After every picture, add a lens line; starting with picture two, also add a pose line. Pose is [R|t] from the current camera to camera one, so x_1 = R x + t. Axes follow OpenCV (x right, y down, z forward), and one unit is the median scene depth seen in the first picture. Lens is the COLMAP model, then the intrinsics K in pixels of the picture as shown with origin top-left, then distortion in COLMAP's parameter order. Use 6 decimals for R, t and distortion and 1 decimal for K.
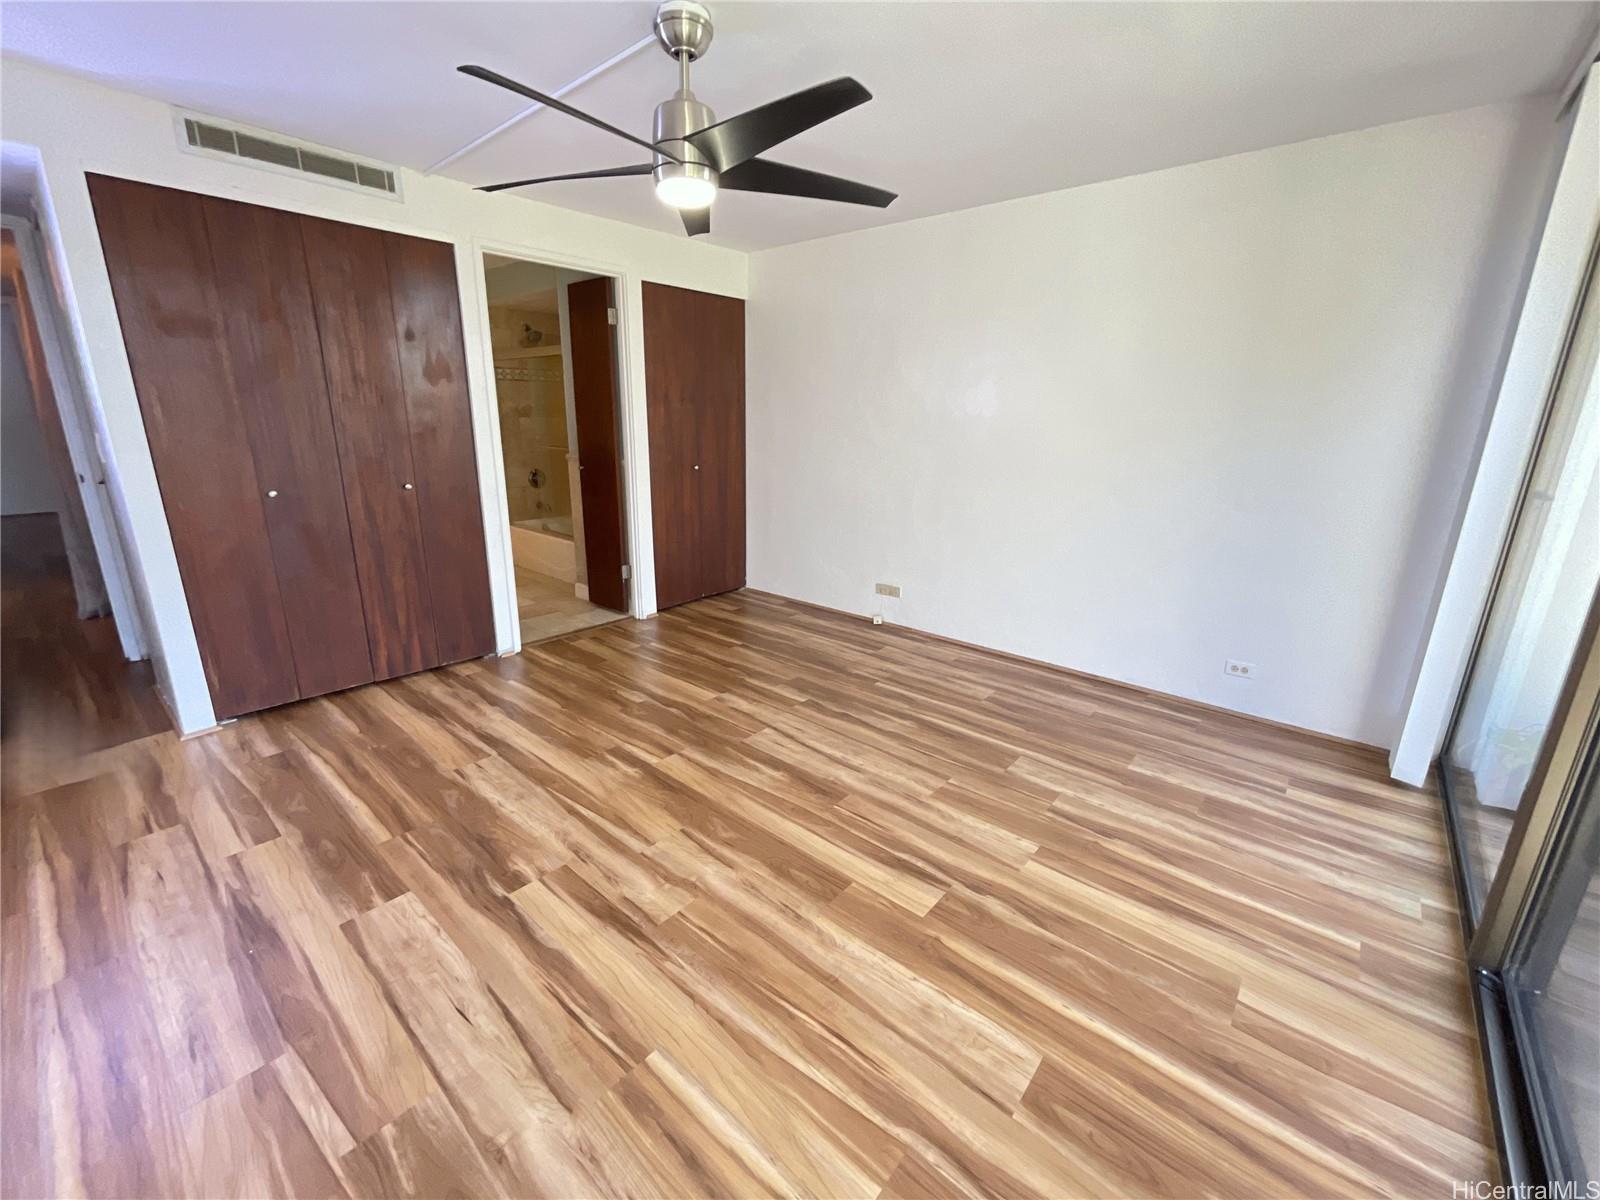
lens RADIAL K [[654.5, 0, 798.2], [0, 654.5, 595.3], [0, 0, 1]] dist [0.002086, -0.000651]
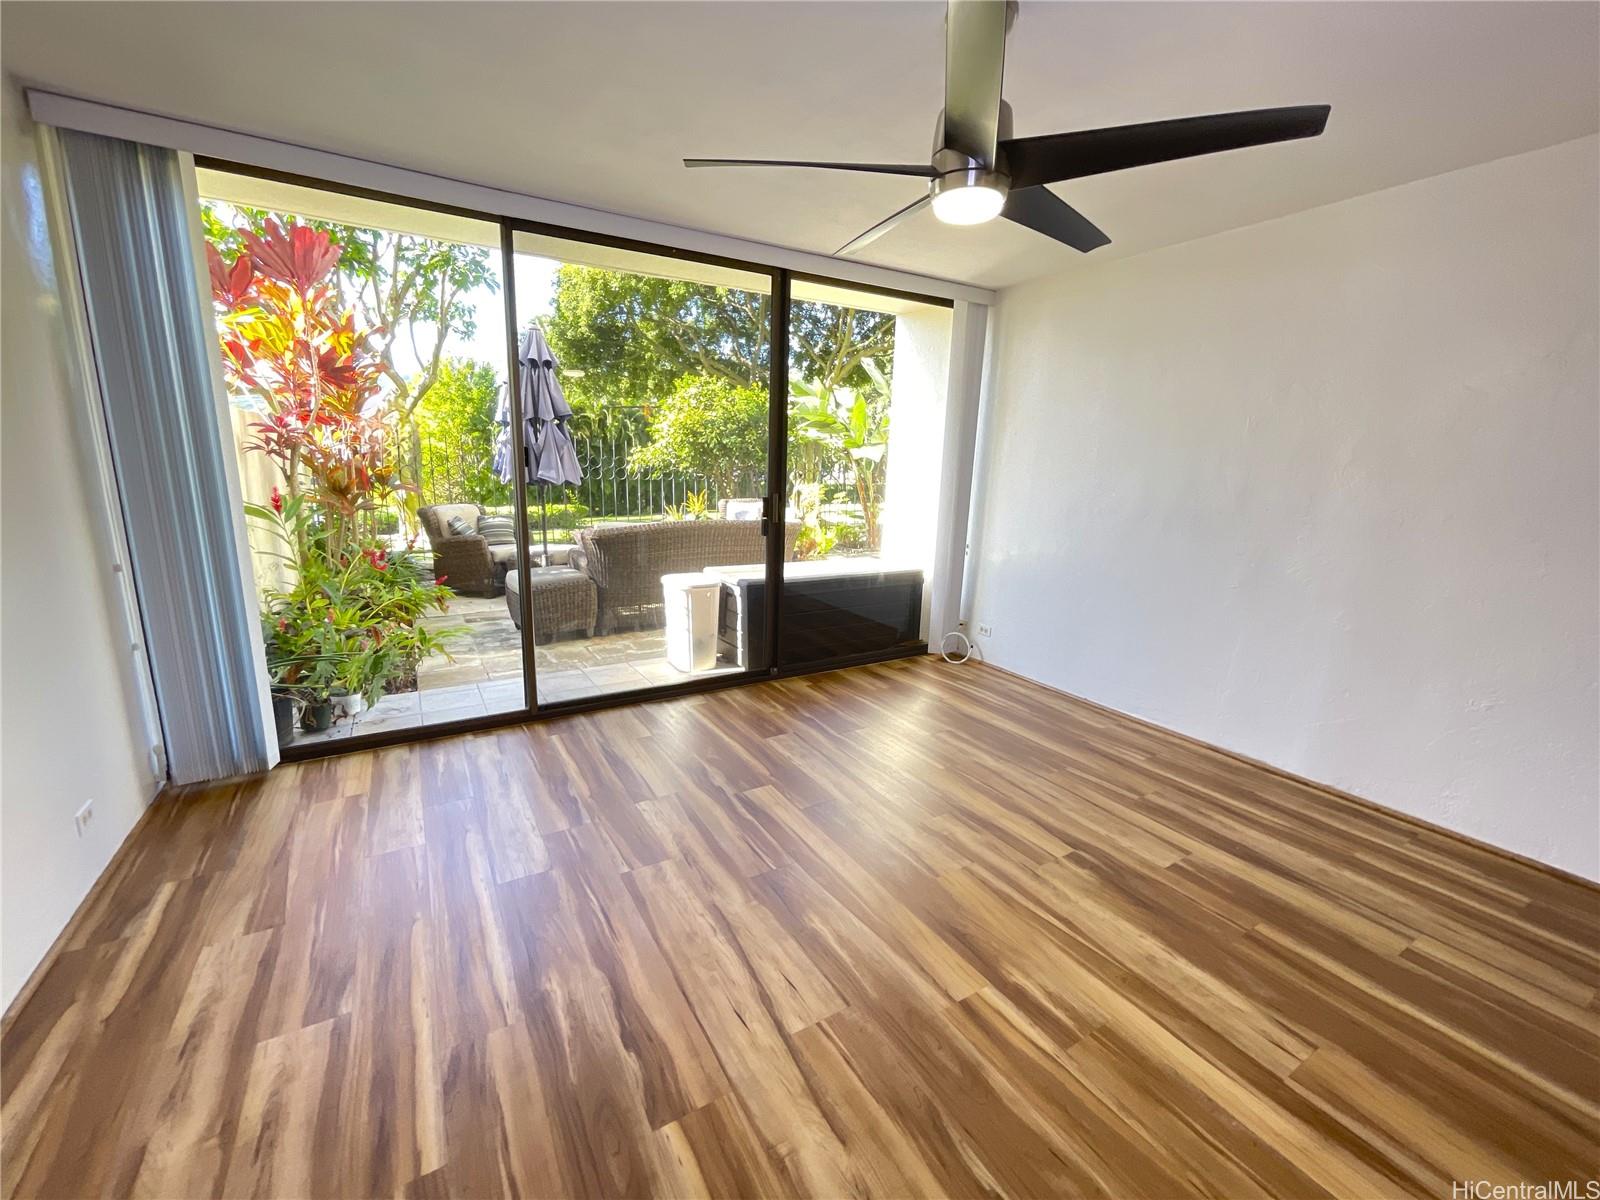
lens RADIAL K [[654.5, 0, 797.6], [0, 654.5, 595.2], [0, 0, 1]] dist [0.002086, -0.000651]
pose [[-0.946781, -0.103147, 0.304904, -0.205090], [0.049055, 0.889960, 0.453392, -0.417291], [-0.318118, 0.444220, -0.837538, 1.485825]]
